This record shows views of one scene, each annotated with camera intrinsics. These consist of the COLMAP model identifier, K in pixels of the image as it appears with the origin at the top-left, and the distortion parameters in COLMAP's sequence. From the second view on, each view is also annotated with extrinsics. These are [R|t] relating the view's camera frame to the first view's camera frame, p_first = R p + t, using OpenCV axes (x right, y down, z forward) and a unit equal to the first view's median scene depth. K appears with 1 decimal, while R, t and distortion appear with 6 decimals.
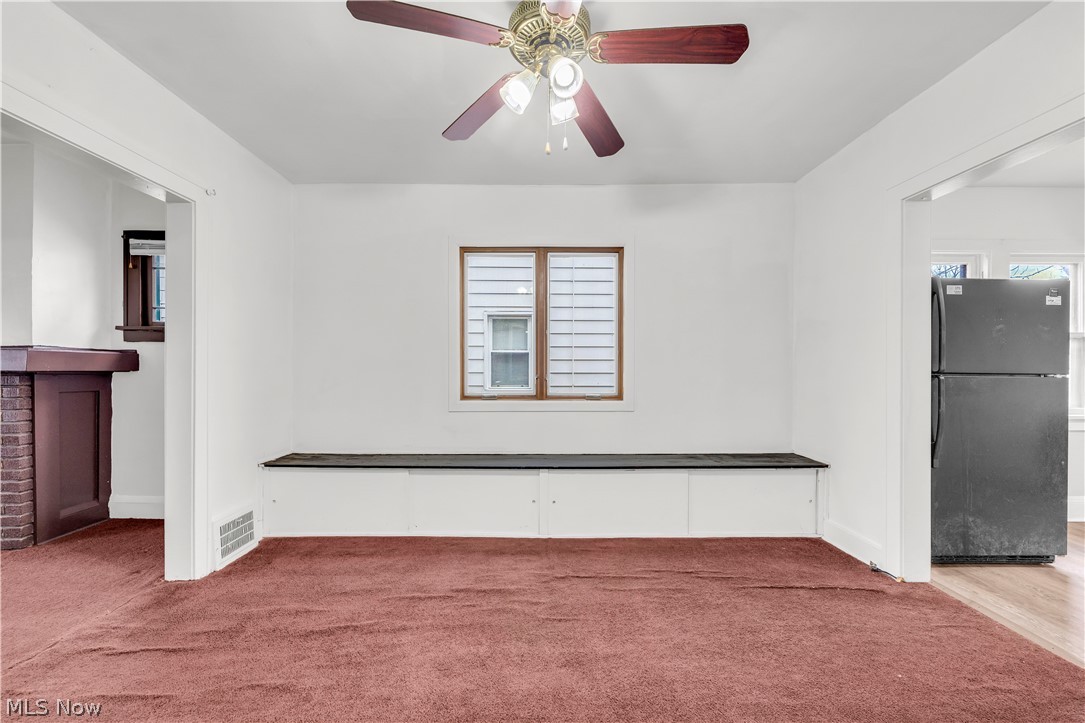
lens RADIAL K [[449.5, 0, 536.3], [0, 449.5, 367.1], [0, 0, 1]] dist [0.001130, 0.000094]
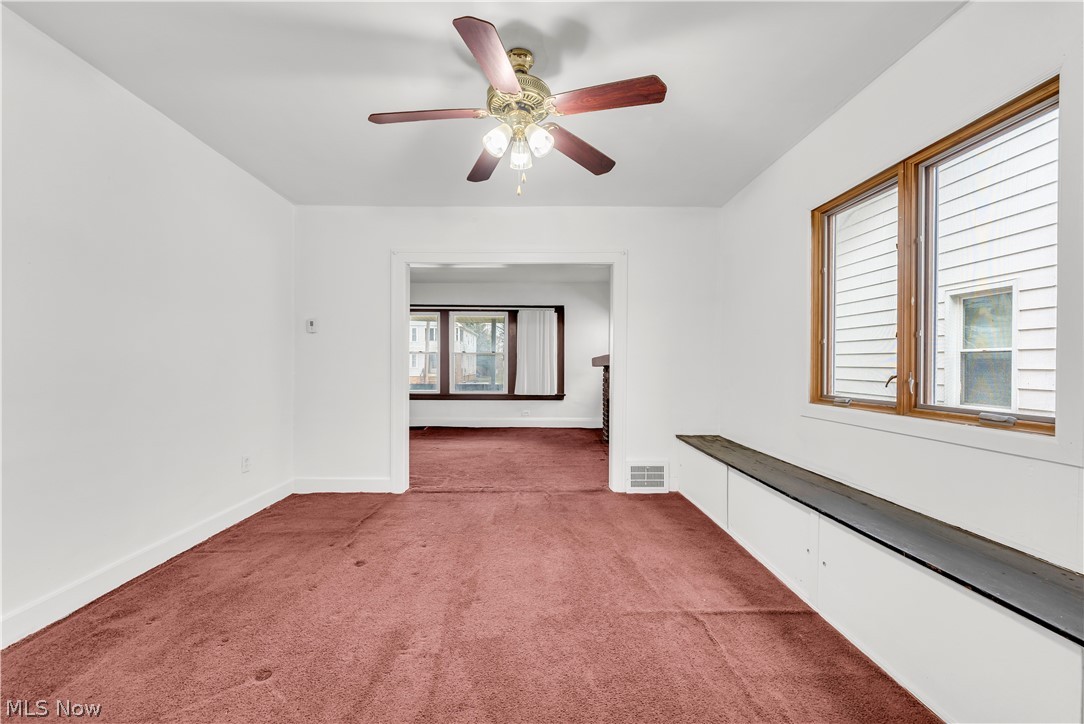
lens RADIAL K [[436.0, 0, 542.0], [0, 436.0, 362.0], [0, 0, 1]] dist [0.000271, 0.000009]
pose [[0.026874, -0.004633, -0.999628, 0.780471], [-0.002964, 0.999984, -0.004714, 0.003855], [0.999634, 0.003089, 0.026860, 0.641591]]
